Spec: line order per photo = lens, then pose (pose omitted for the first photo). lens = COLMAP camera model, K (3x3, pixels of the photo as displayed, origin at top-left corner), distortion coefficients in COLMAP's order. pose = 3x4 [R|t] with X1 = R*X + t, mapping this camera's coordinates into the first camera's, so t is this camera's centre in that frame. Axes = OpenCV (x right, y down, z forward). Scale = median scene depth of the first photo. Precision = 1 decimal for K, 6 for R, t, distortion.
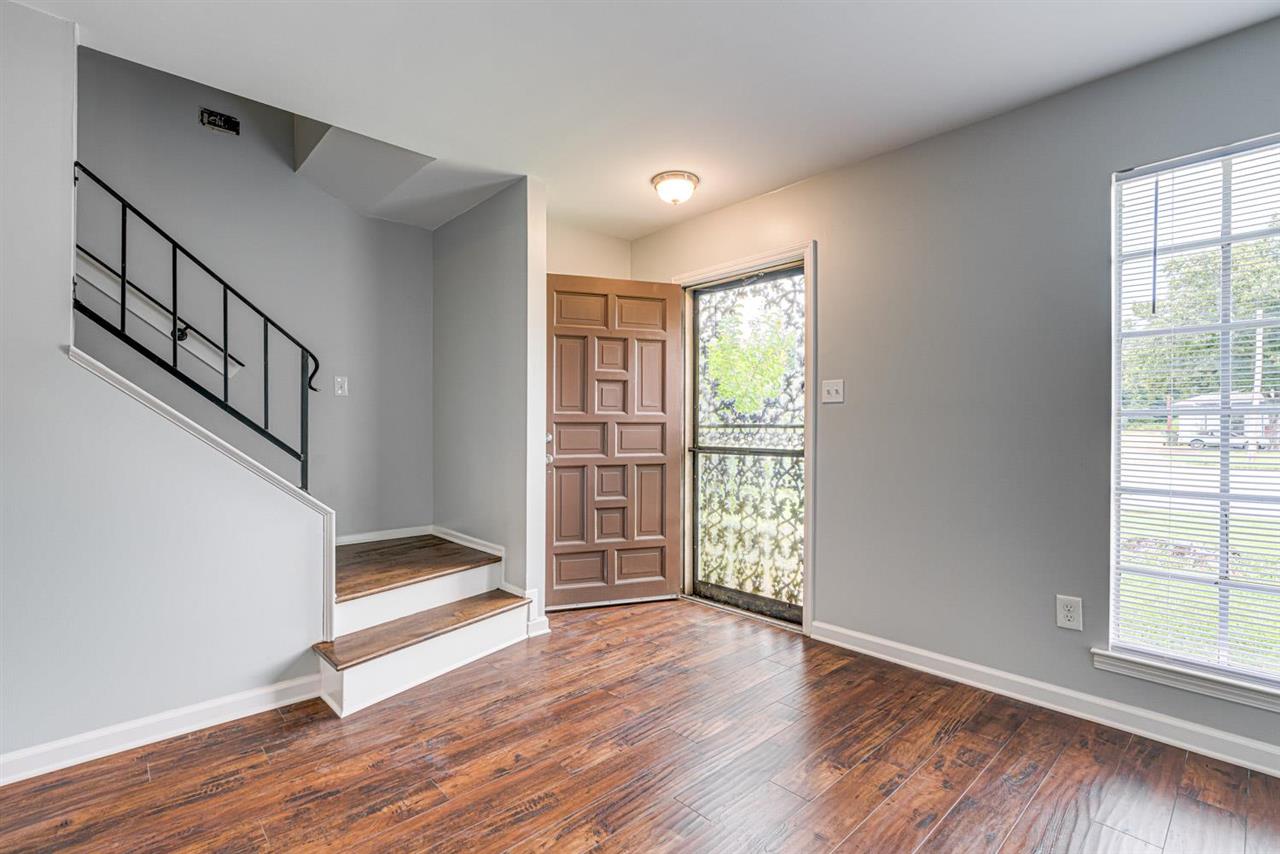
lens RADIAL K [[584.5, 0, 639.7], [0, 584.5, 431.2], [0, 0, 1]] dist [-0.004123, -0.000315]
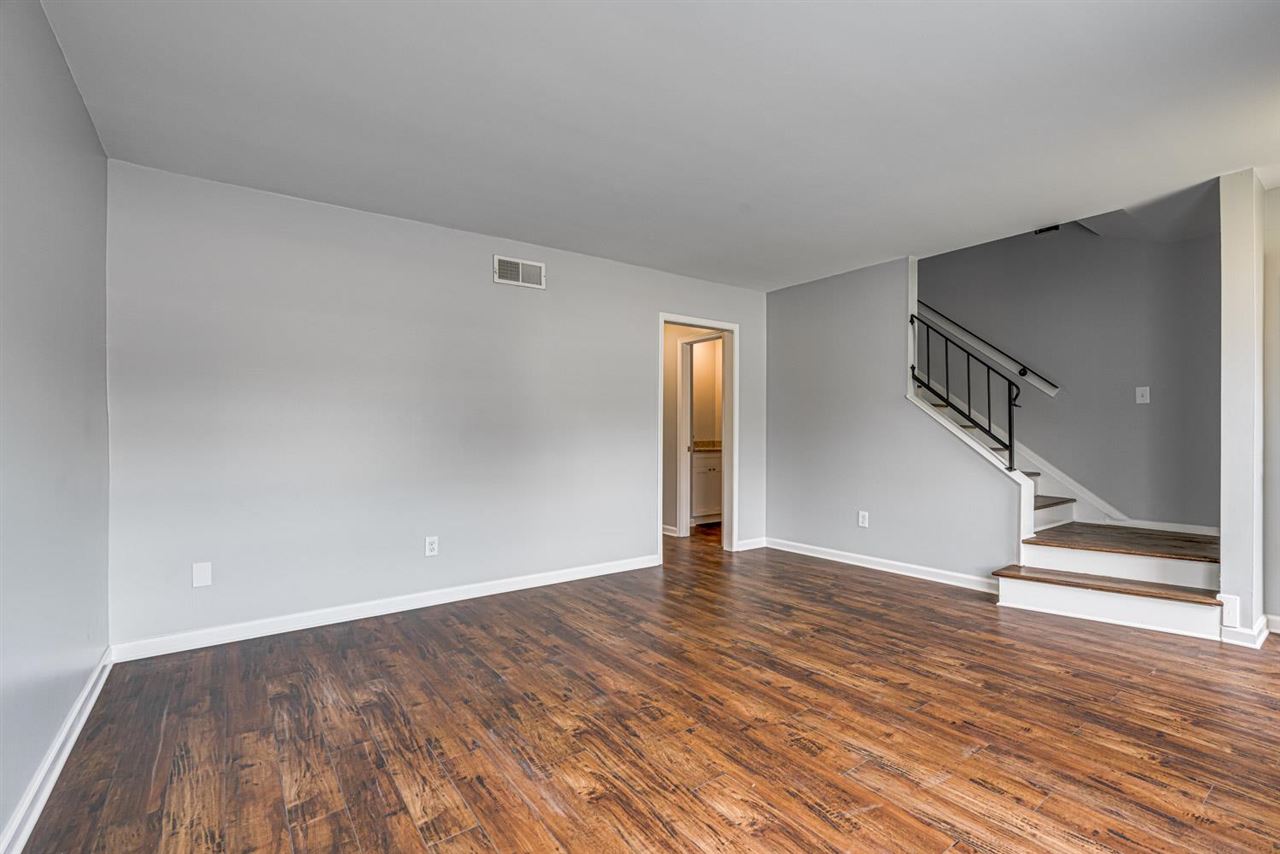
lens RADIAL K [[564.1, 0, 640.0], [0, 564.1, 427.0], [0, 0, 1]] dist [-0.000160, 0.000110]
pose [[-0.119352, -0.006840, -0.992828, 0.785718], [-0.004070, 0.999971, -0.006400, -0.000167], [0.992844, 0.003277, -0.119376, 0.117340]]
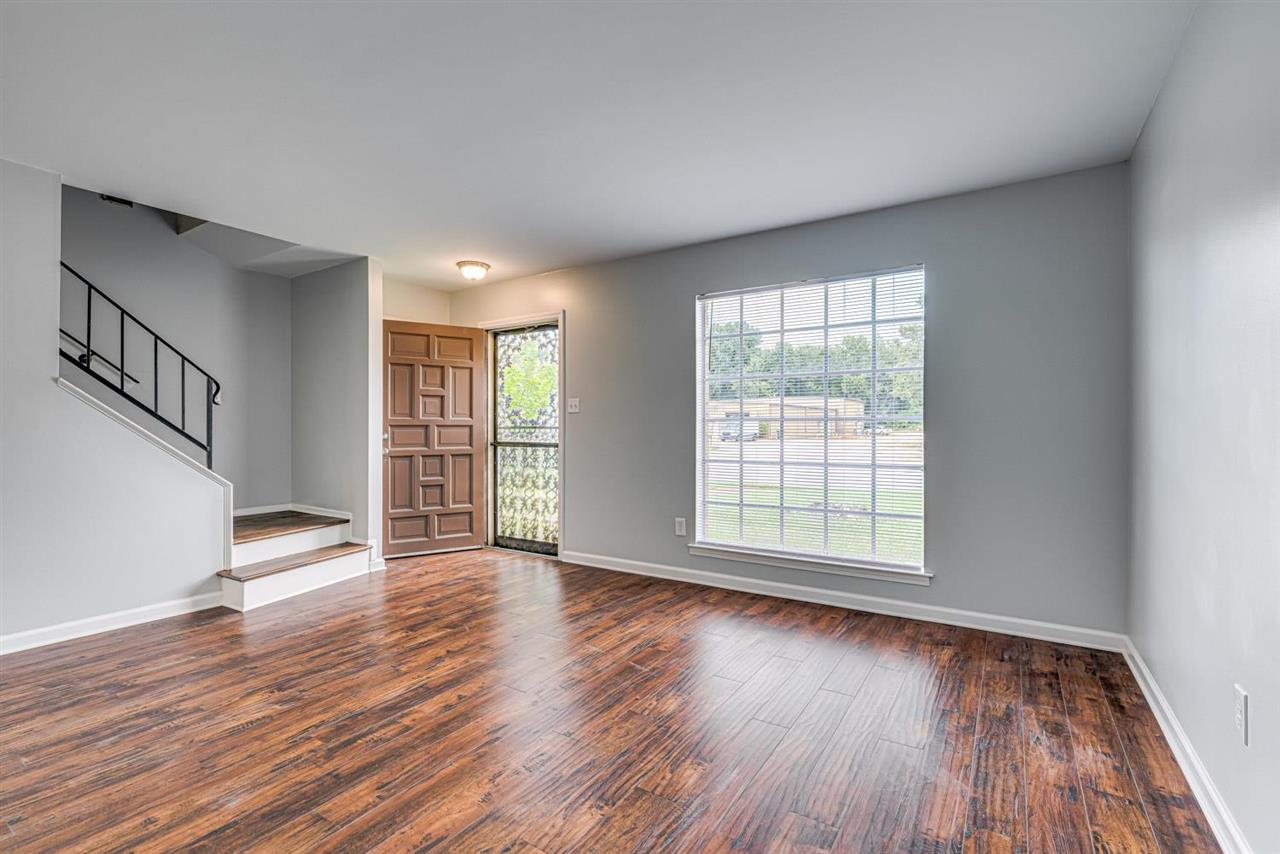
lens RADIAL K [[585.0, 0, 631.3], [0, 585.0, 433.2], [0, 0, 1]] dist [-0.001050, 0.000270]
pose [[0.973286, -0.003749, 0.229566, 0.099757], [0.003518, 0.999993, 0.001412, 0.004633], [-0.229569, -0.000566, 0.973292, -0.514547]]
